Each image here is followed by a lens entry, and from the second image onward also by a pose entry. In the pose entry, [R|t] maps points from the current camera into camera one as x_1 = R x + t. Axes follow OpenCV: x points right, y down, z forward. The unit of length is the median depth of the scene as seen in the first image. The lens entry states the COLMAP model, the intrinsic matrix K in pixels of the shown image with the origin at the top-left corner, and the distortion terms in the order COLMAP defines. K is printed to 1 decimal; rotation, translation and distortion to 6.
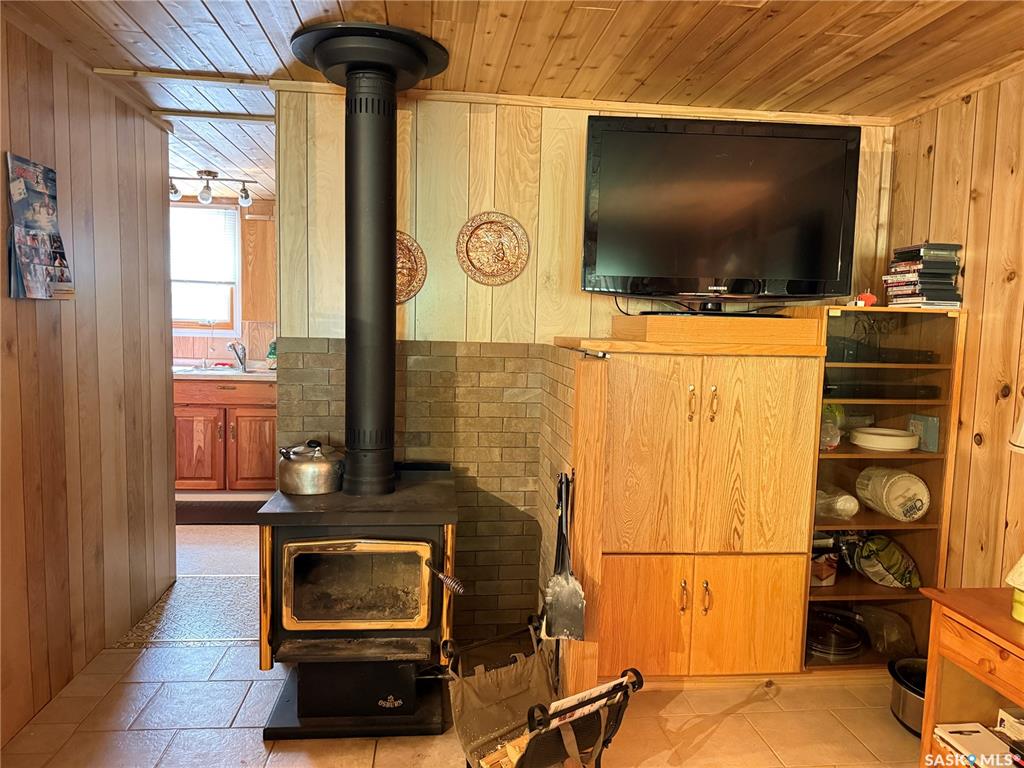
lens RADIAL K [[720.1, 0, 507.3], [0, 720.1, 385.7], [0, 0, 1]] dist [0.034247, -0.030929]
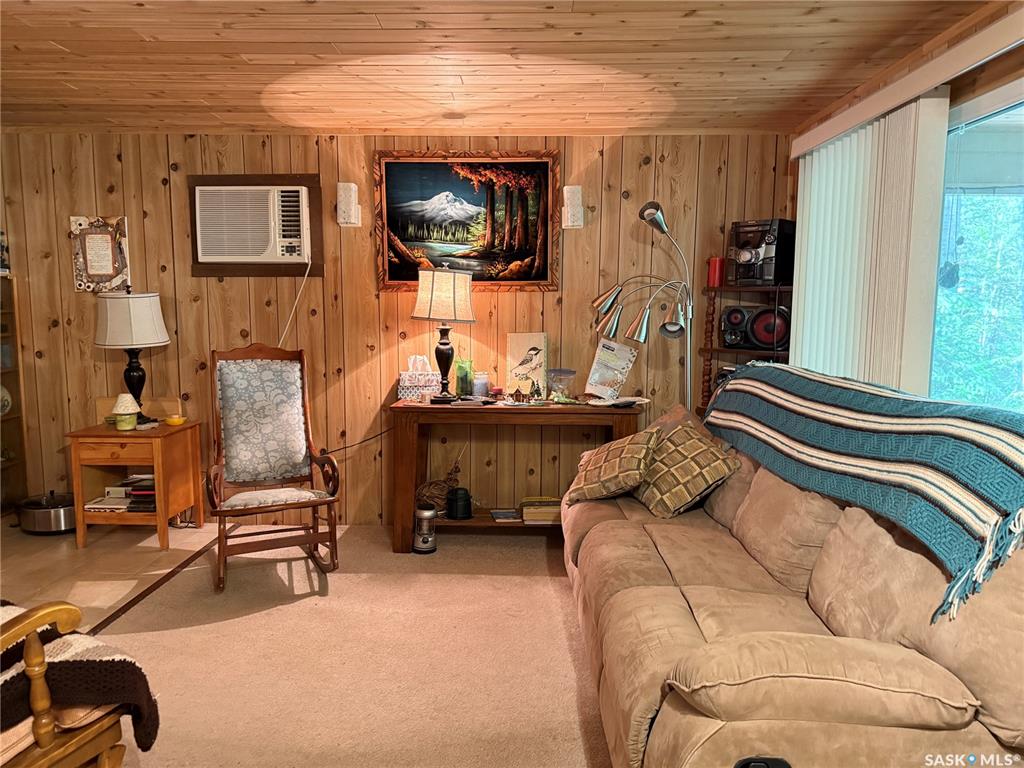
lens RADIAL K [[720.1, 0, 535.1], [0, 720.1, 384.5], [0, 0, 1]] dist [0.034247, -0.030929]
pose [[0.111160, -0.139763, 0.983926, -0.836580], [0.081269, 0.988024, 0.131164, 0.016311], [-0.990474, 0.065382, 0.121187, -0.294033]]
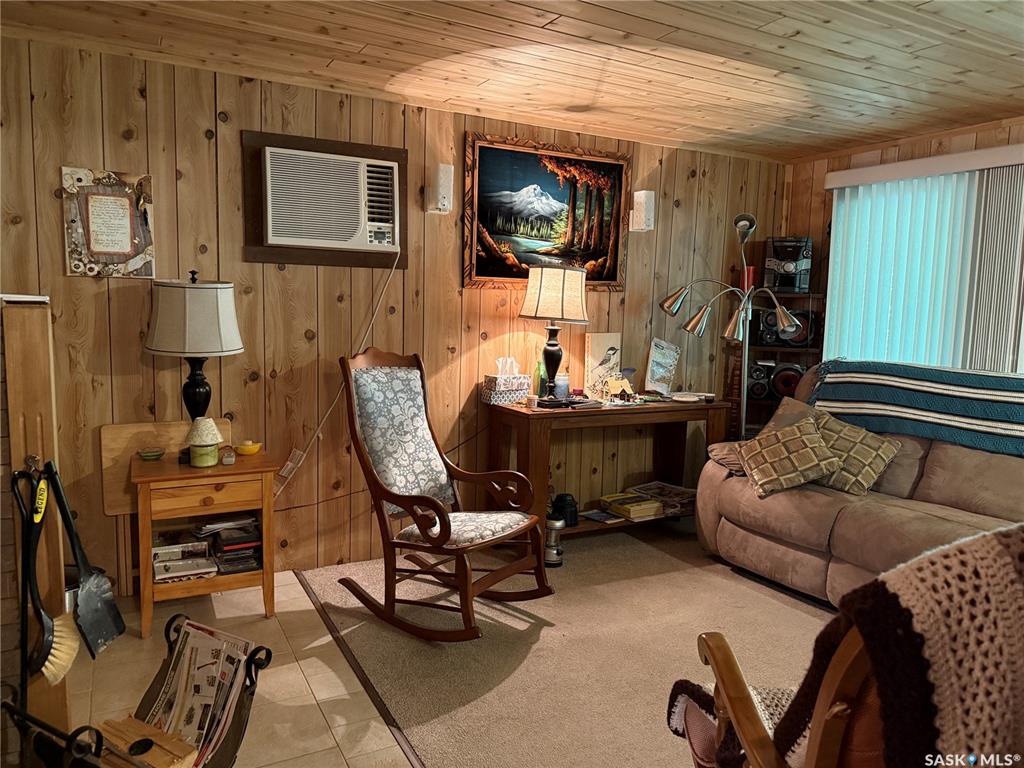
lens RADIAL K [[720.1, 0, 510.8], [0, 720.1, 381.6], [0, 0, 1]] dist [0.034247, -0.030929]
pose [[-0.394784, -0.141309, 0.907842, -0.647342], [0.038096, 0.984734, 0.169843, -0.060751], [-0.917984, 0.101636, -0.383374, 0.704347]]
